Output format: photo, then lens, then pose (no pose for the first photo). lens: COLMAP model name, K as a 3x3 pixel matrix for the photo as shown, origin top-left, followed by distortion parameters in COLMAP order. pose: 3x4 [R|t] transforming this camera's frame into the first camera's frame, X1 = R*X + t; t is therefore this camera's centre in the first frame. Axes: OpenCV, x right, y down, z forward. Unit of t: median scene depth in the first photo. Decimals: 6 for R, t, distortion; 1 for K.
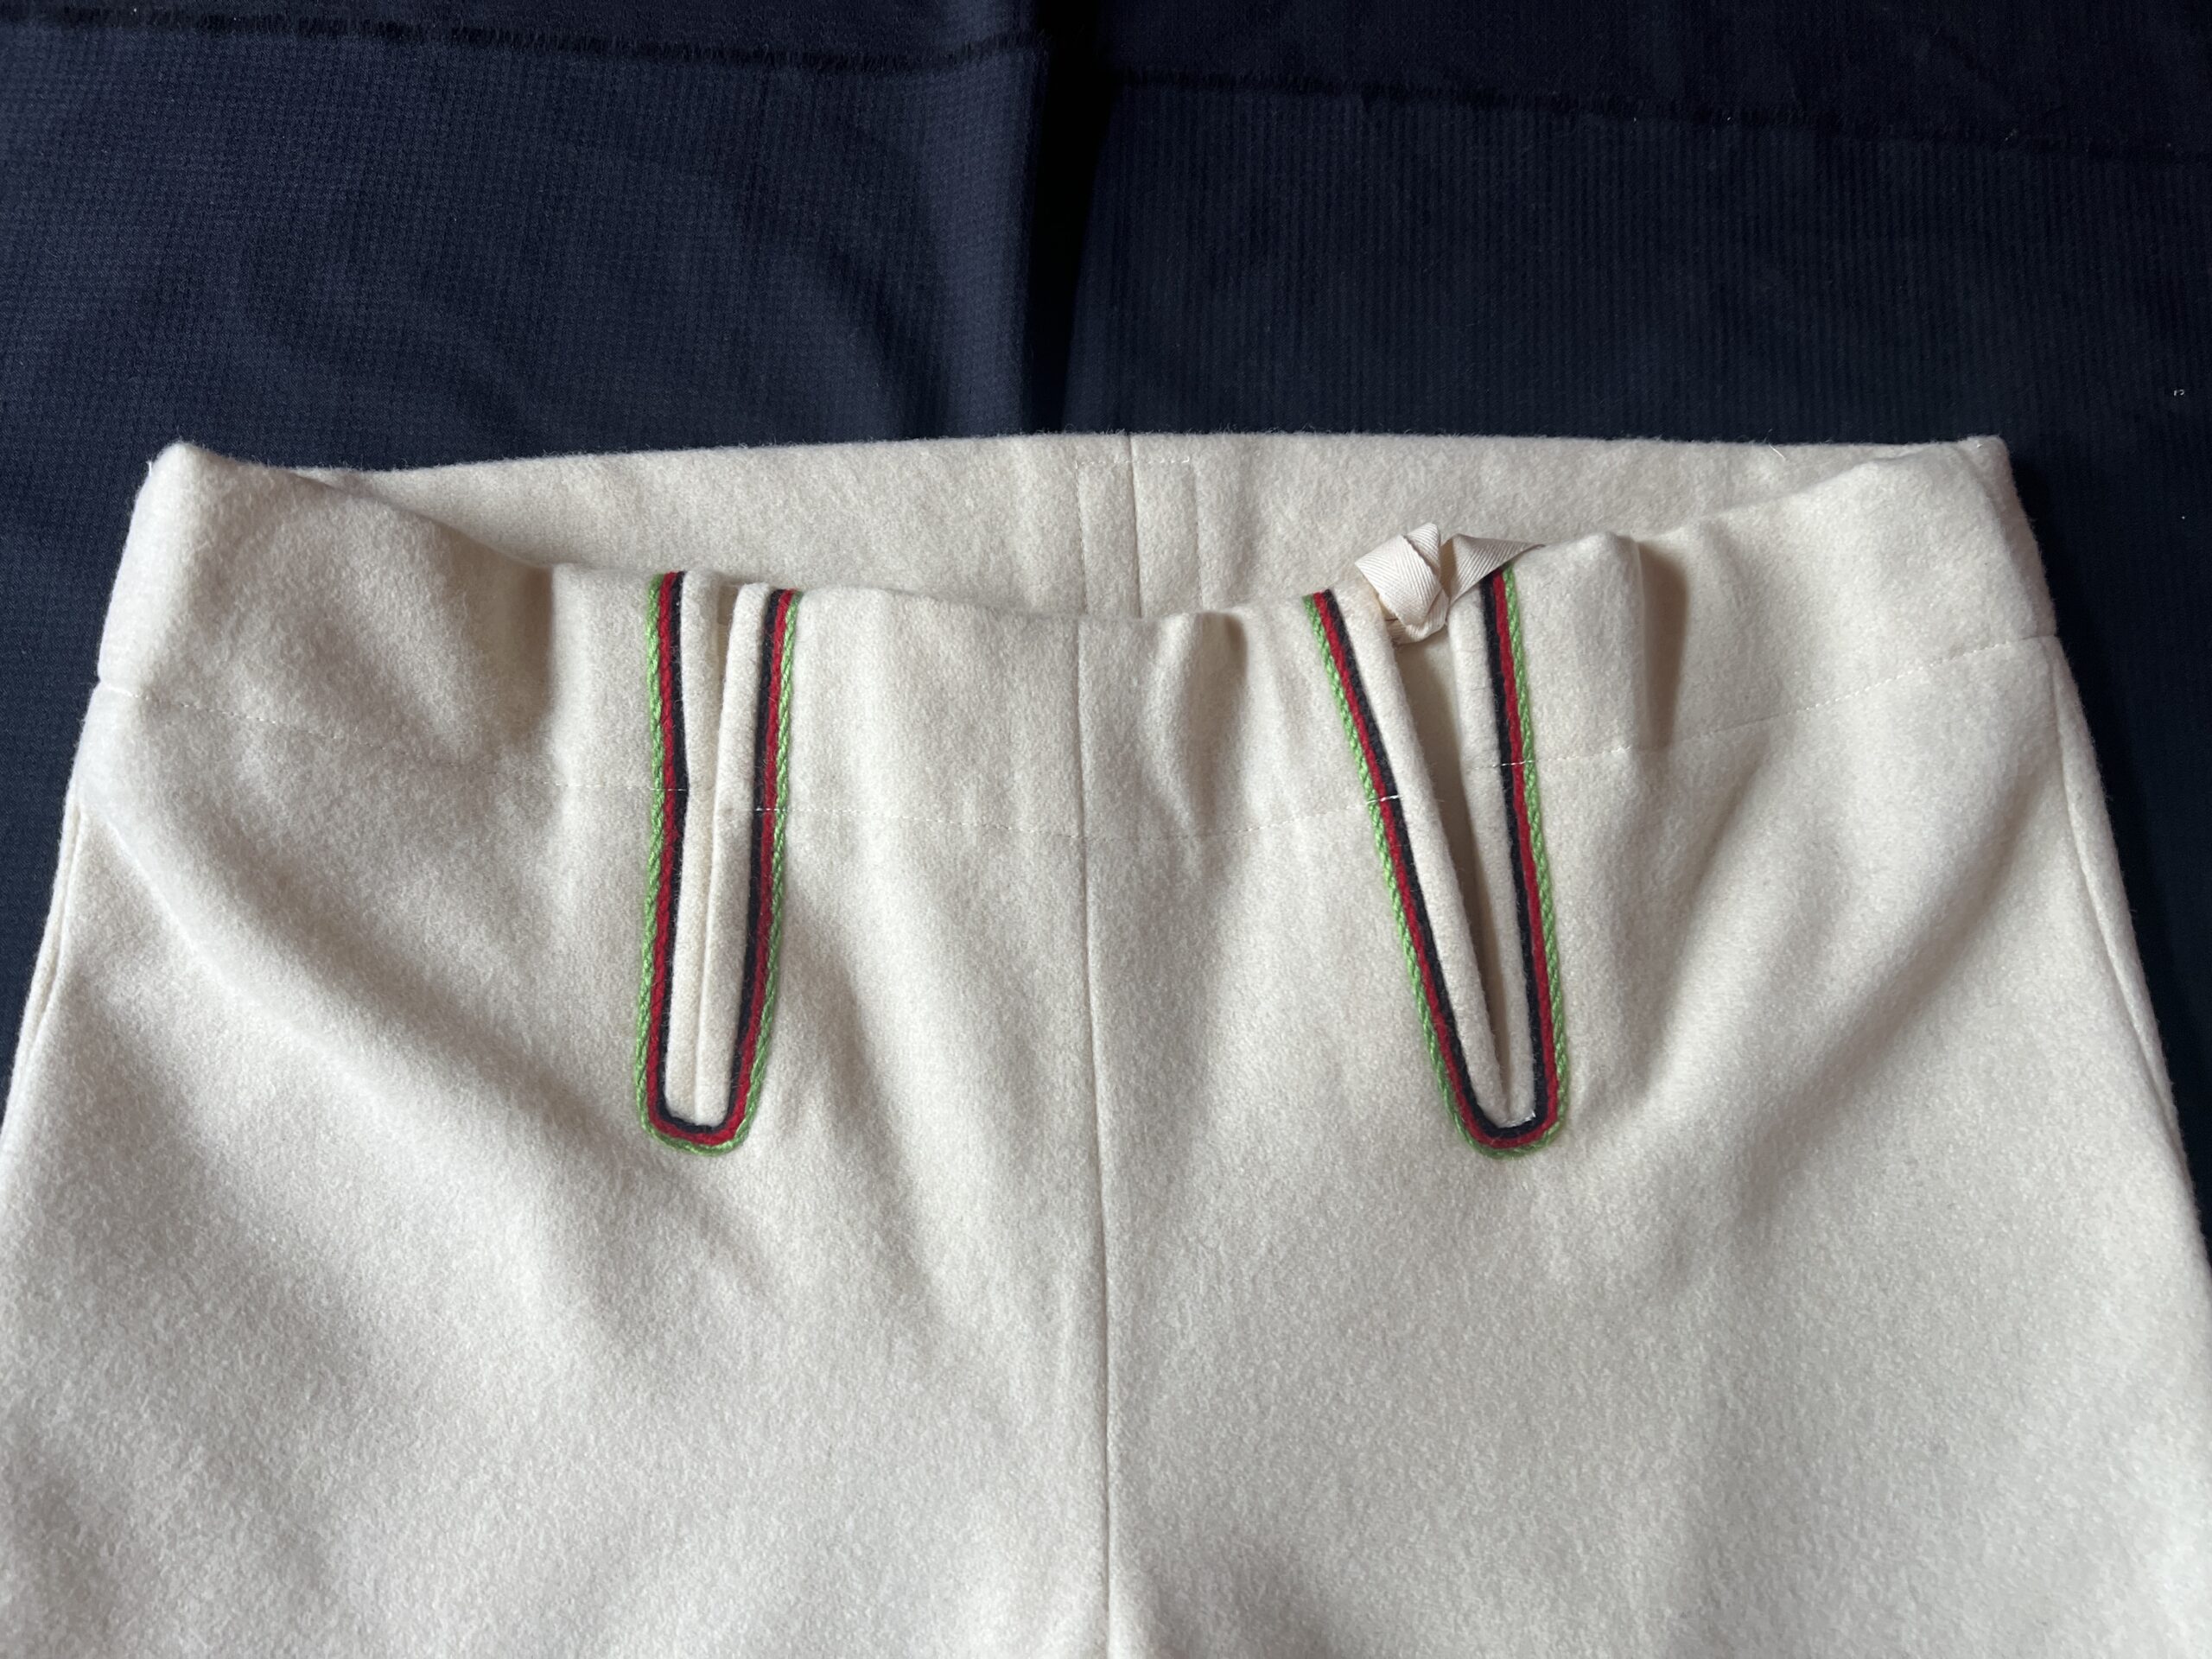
lens RADIAL K [[1688.2, 0, 1244.3], [0, 1688.2, 768.9], [0, 0, 1]] dist [0.158223, -0.274369]
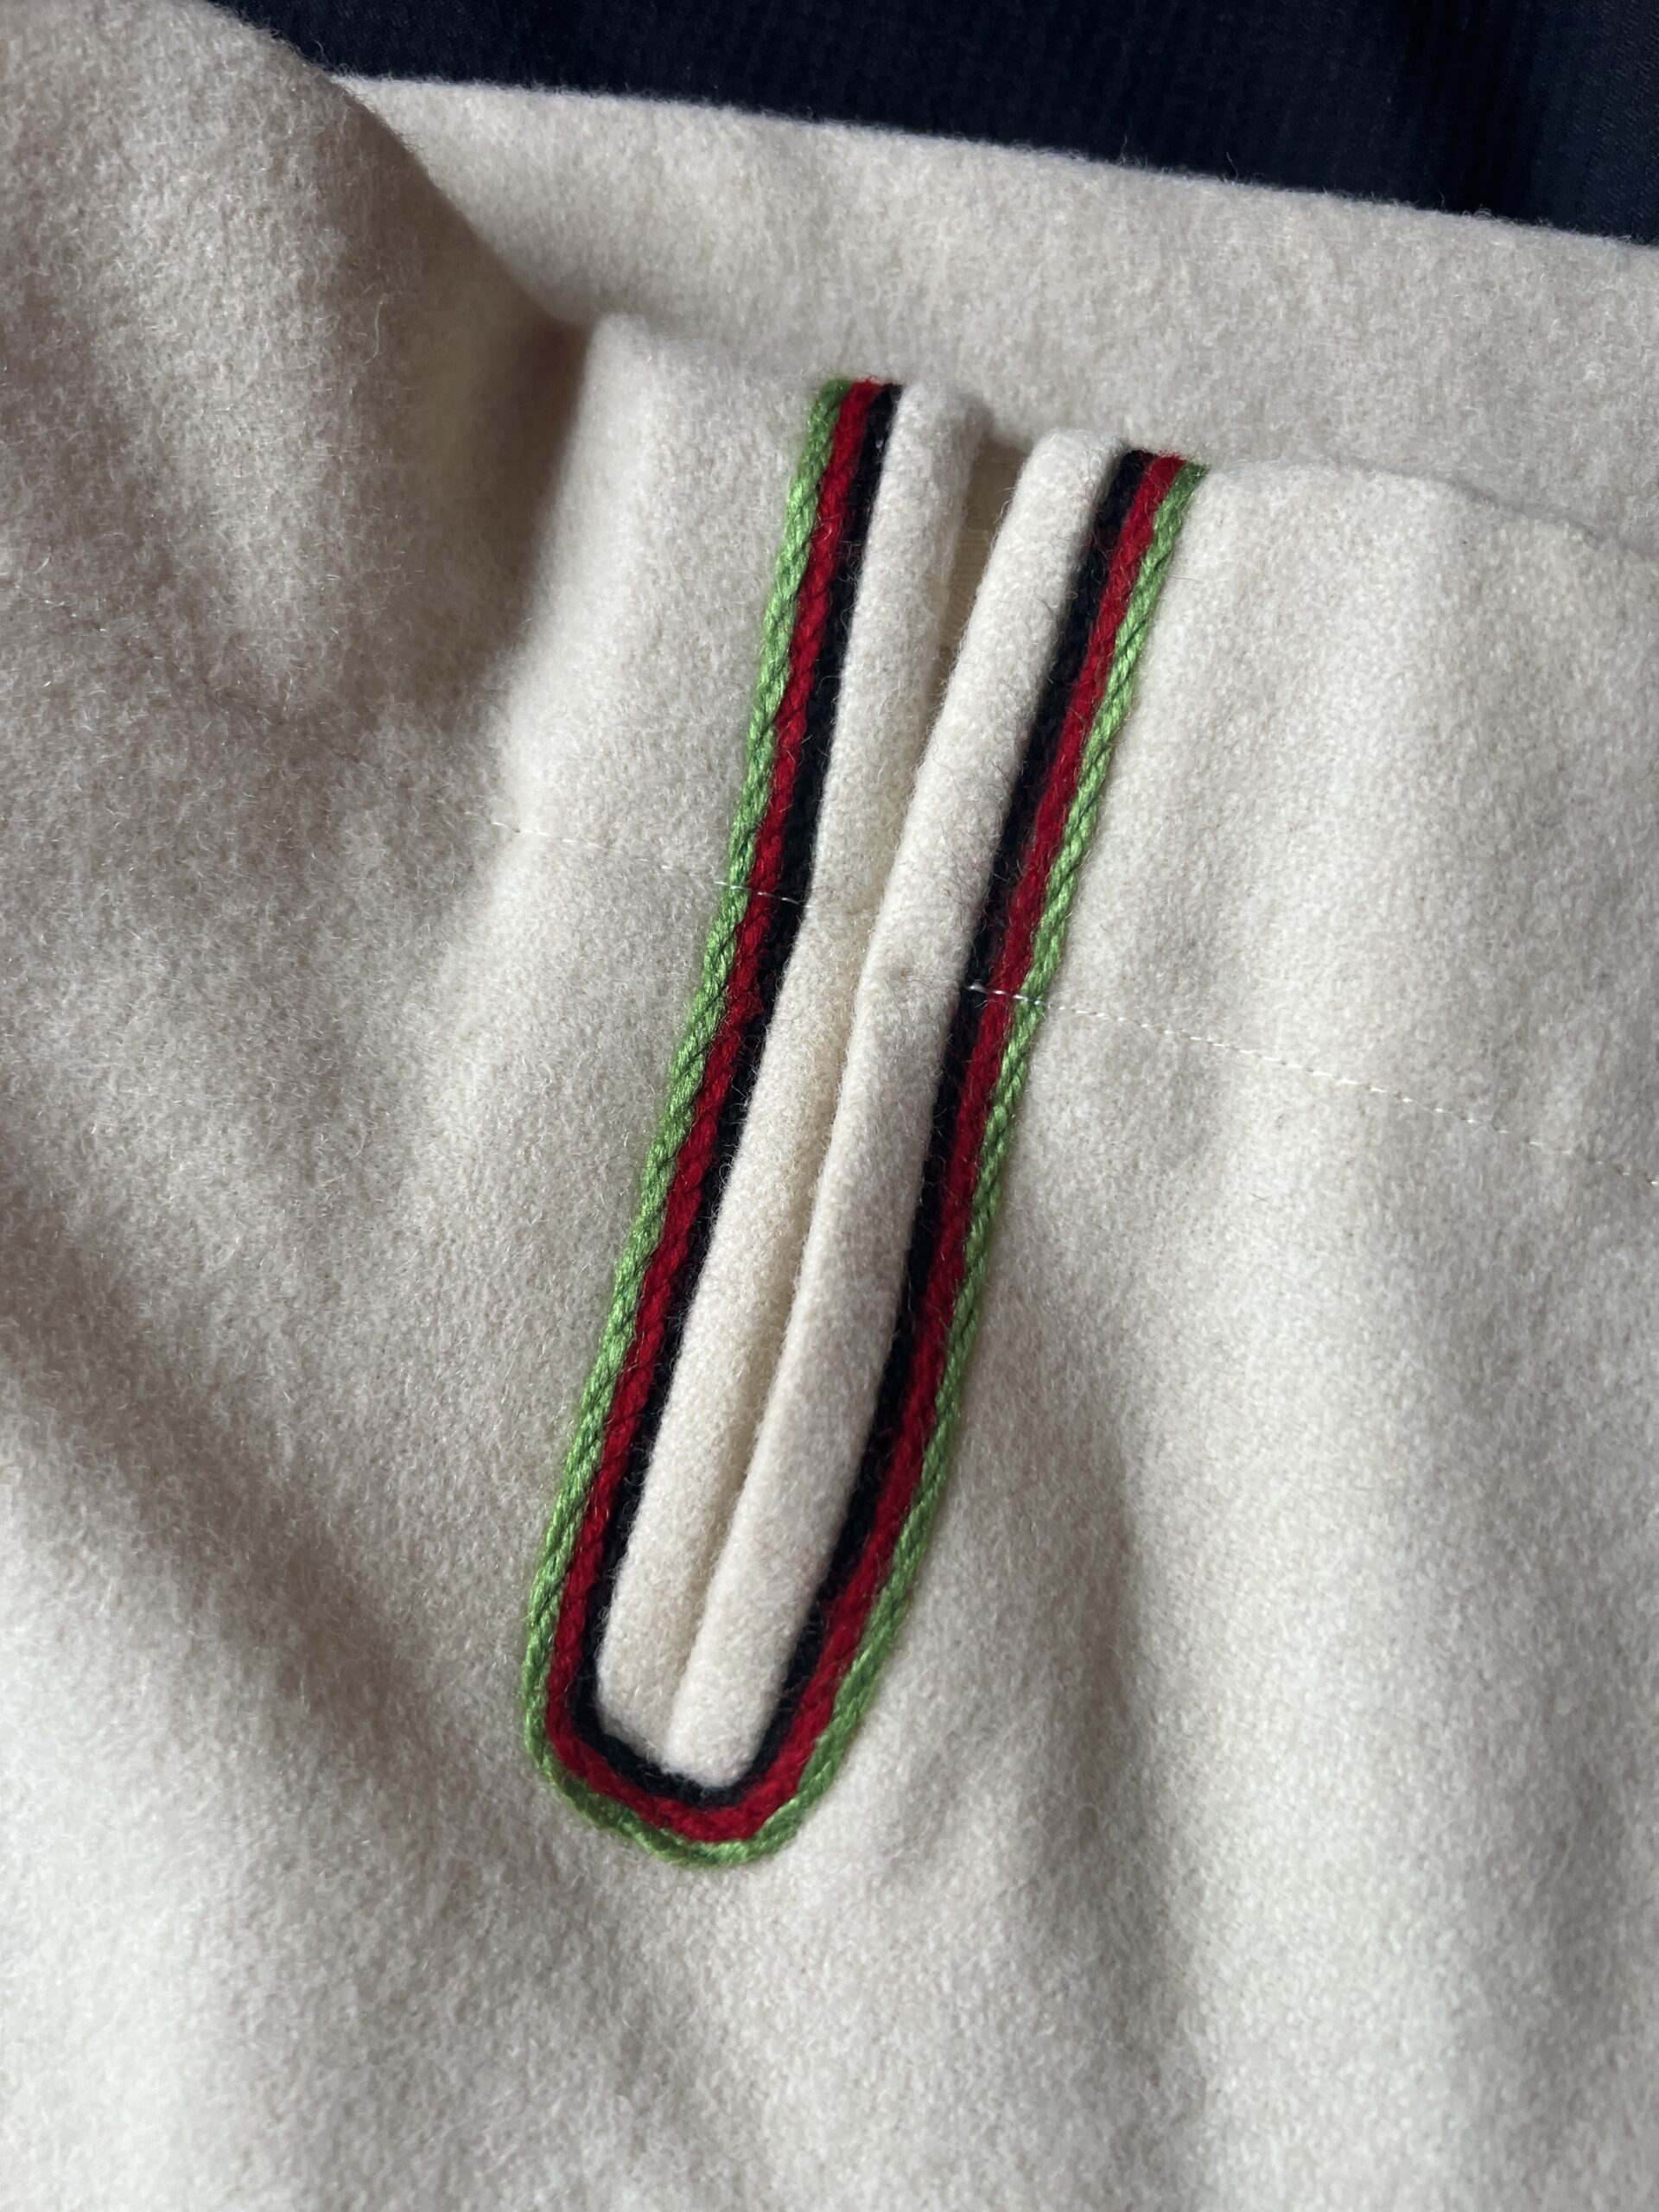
lens RADIAL K [[1692.1, 0, 999.9], [0, 1692.1, 1103.8], [0, 0, 1]] dist [0.037899, -0.054709]
pose [[0.974588, 0.220502, -0.039466, -0.260239], [-0.220517, 0.975375, 0.004020, 0.047112], [0.039380, 0.004785, 0.999213, 0.621348]]
